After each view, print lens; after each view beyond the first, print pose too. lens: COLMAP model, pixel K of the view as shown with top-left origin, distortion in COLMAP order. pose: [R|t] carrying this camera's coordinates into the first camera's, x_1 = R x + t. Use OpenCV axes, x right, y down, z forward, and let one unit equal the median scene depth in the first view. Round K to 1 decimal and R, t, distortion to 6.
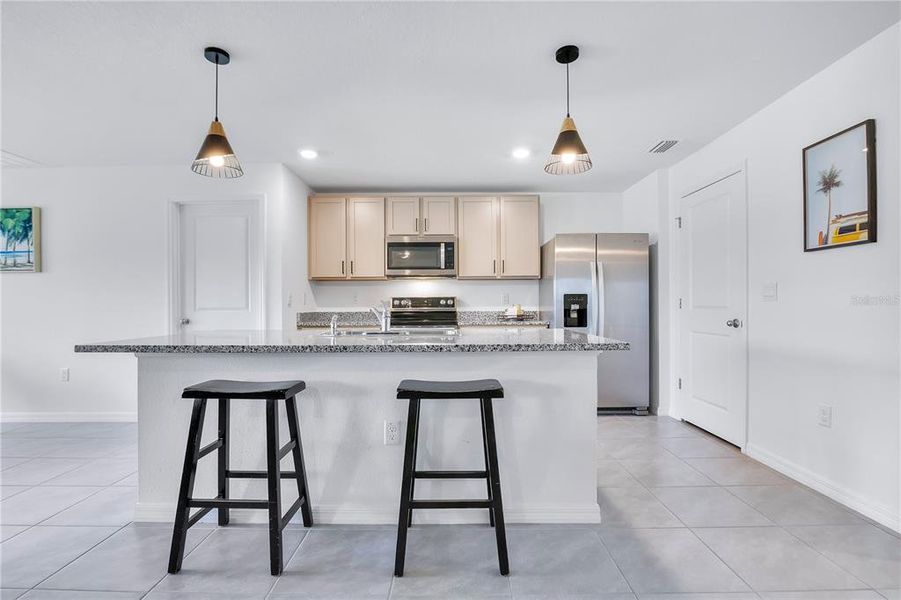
lens RADIAL K [[416.1, 0, 453.2], [0, 416.1, 303.6], [0, 0, 1]] dist [-0.019851, -0.000203]
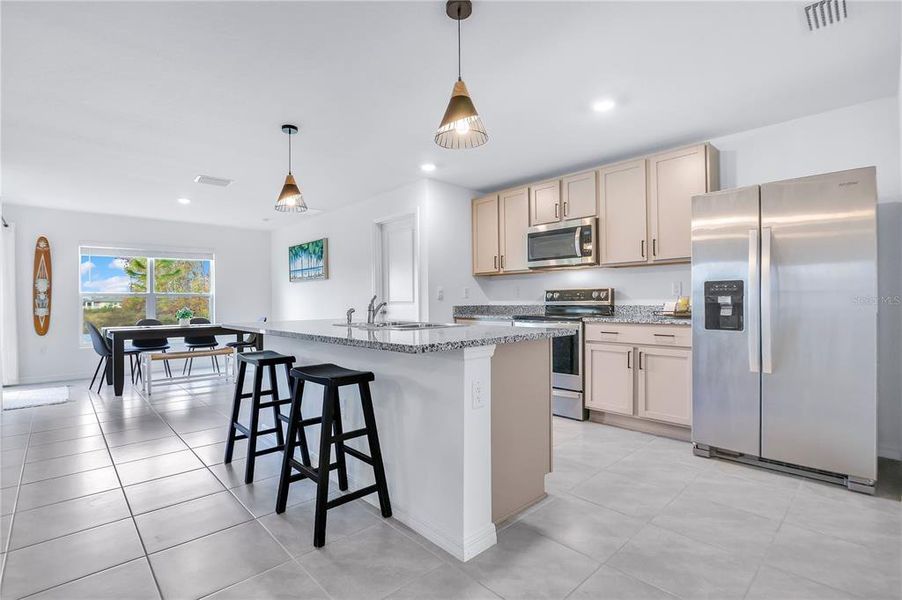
lens RADIAL K [[428.1, 0, 443.8], [0, 428.1, 297.2], [0, 0, 1]] dist [-0.020994, 0.001280]
pose [[0.680954, -0.007781, -0.732285, 0.487136], [0.009779, 0.999951, -0.001532, 0.000196], [0.732261, -0.006118, 0.680997, 0.198796]]
